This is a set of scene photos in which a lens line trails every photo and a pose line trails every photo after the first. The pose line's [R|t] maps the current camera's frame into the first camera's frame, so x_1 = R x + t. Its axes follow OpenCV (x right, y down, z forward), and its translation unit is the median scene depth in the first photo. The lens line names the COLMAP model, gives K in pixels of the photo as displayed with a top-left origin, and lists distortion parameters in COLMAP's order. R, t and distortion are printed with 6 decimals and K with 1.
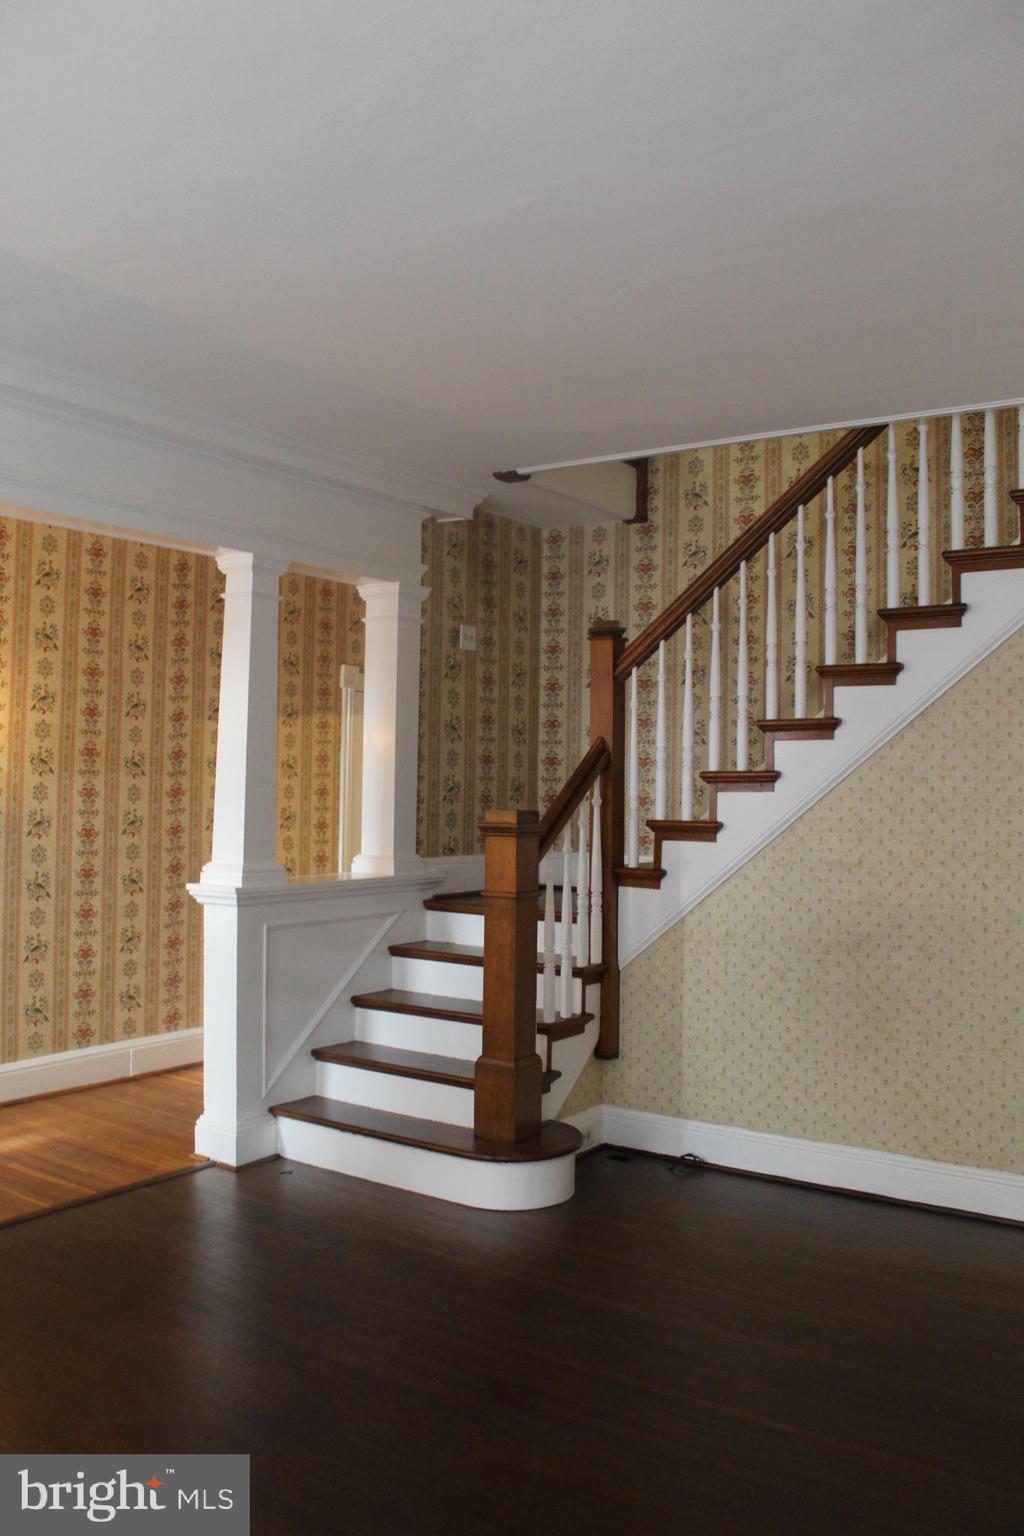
lens RADIAL K [[1309.2, 0, 507.8], [0, 1309.2, 774.3], [0, 0, 1]] dist [-0.165457, 0.148854]
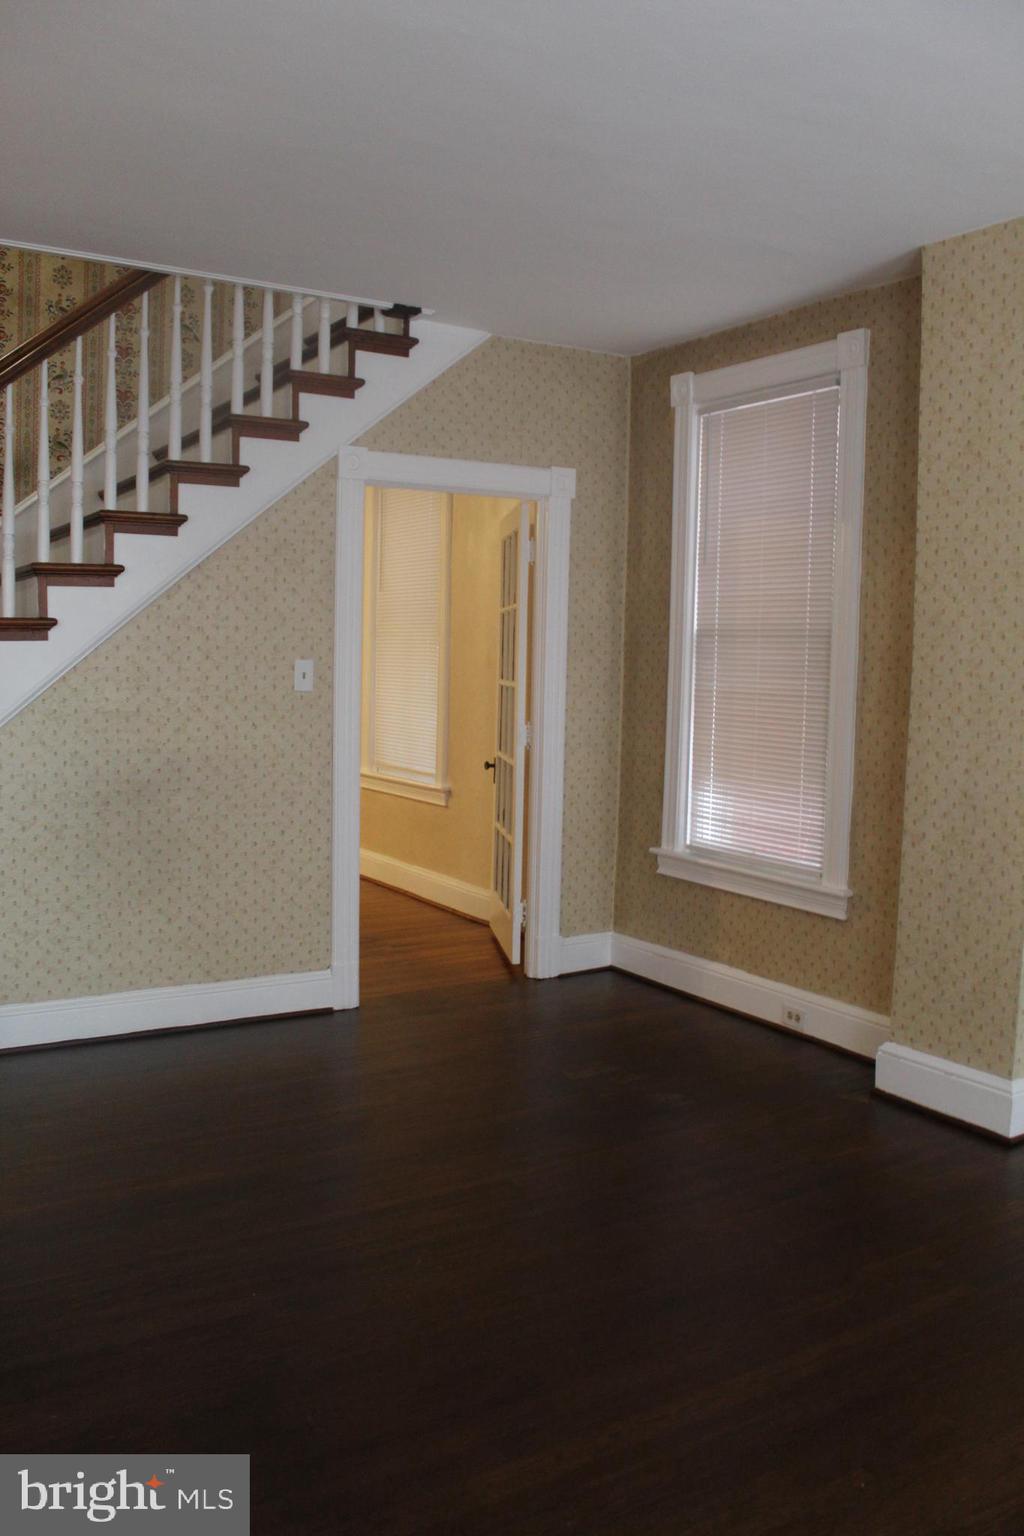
lens RADIAL K [[1309.2, 0, 507.3], [0, 1309.2, 761.2], [0, 0, 1]] dist [-0.165457, 0.148854]
pose [[0.373354, -0.087776, 0.923527, -0.563312], [-0.021873, 0.994404, 0.103355, -0.003238], [-0.927431, -0.058788, 0.369344, 0.365578]]
